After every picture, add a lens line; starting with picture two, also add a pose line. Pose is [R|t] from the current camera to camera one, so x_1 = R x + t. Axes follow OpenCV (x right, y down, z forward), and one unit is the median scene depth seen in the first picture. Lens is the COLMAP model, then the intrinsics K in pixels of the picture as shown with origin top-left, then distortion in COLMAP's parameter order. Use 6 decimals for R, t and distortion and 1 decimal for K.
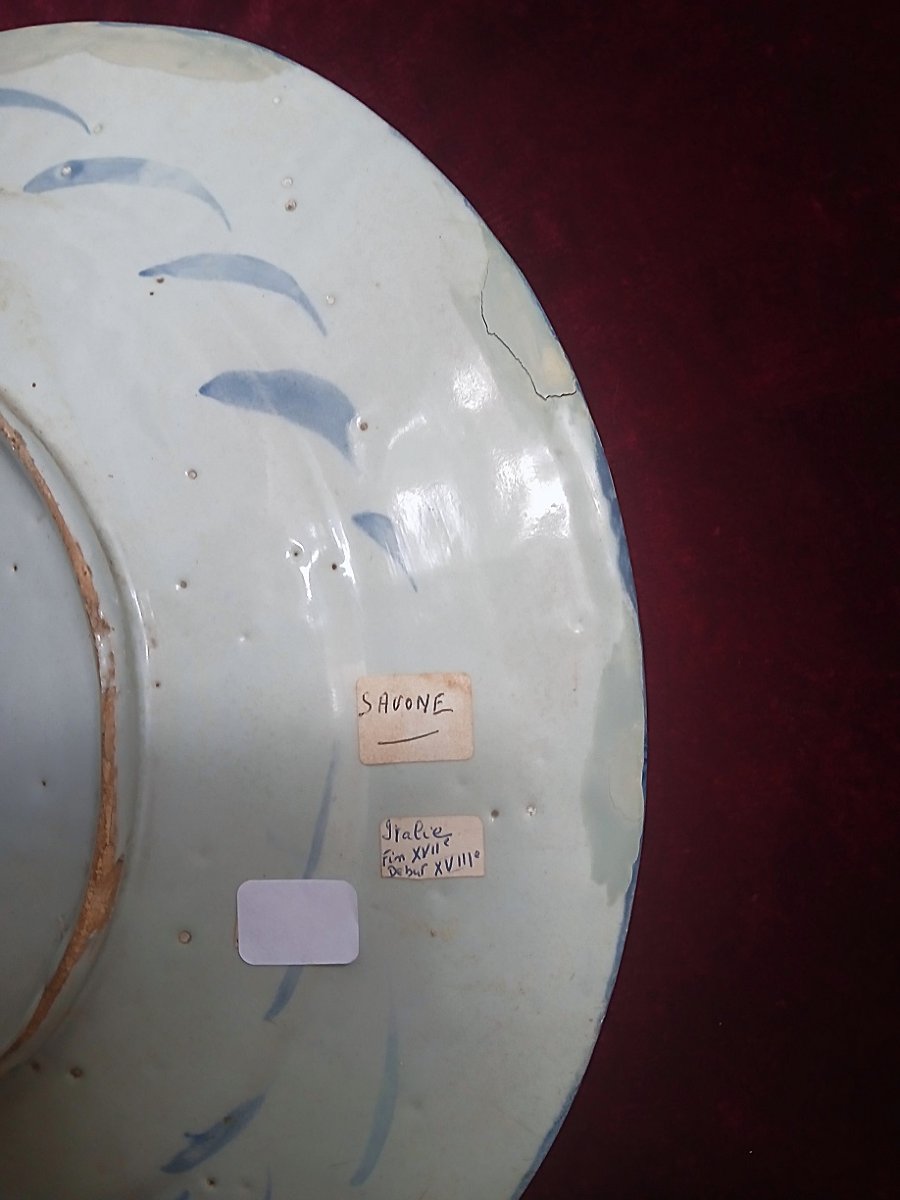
lens RADIAL K [[882.5, 0, 451.3], [0, 882.5, 600.5], [0, 0, 1]] dist [-0.001723, -0.081932]
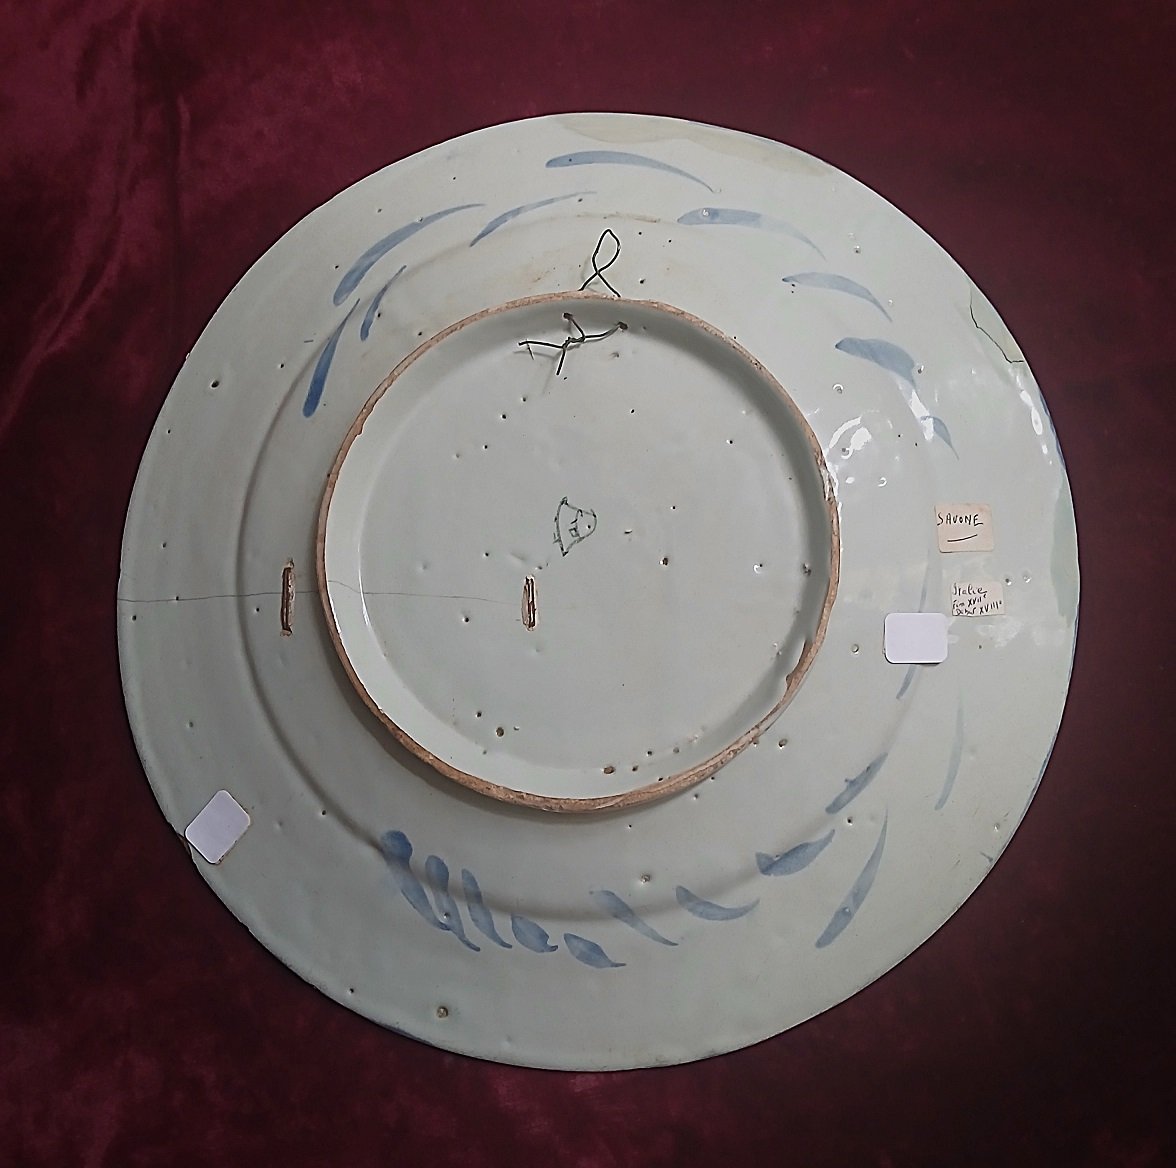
lens RADIAL K [[1249.3, 0, 587.5], [0, 1249.3, 584.4], [0, 0, 1]] dist [-0.130318, 0.000000]
pose [[0.973883, 0.015508, 0.226520, -1.322474], [0.017023, 0.989869, -0.140958, 0.573696], [-0.226412, 0.141133, 0.963753, -1.204395]]
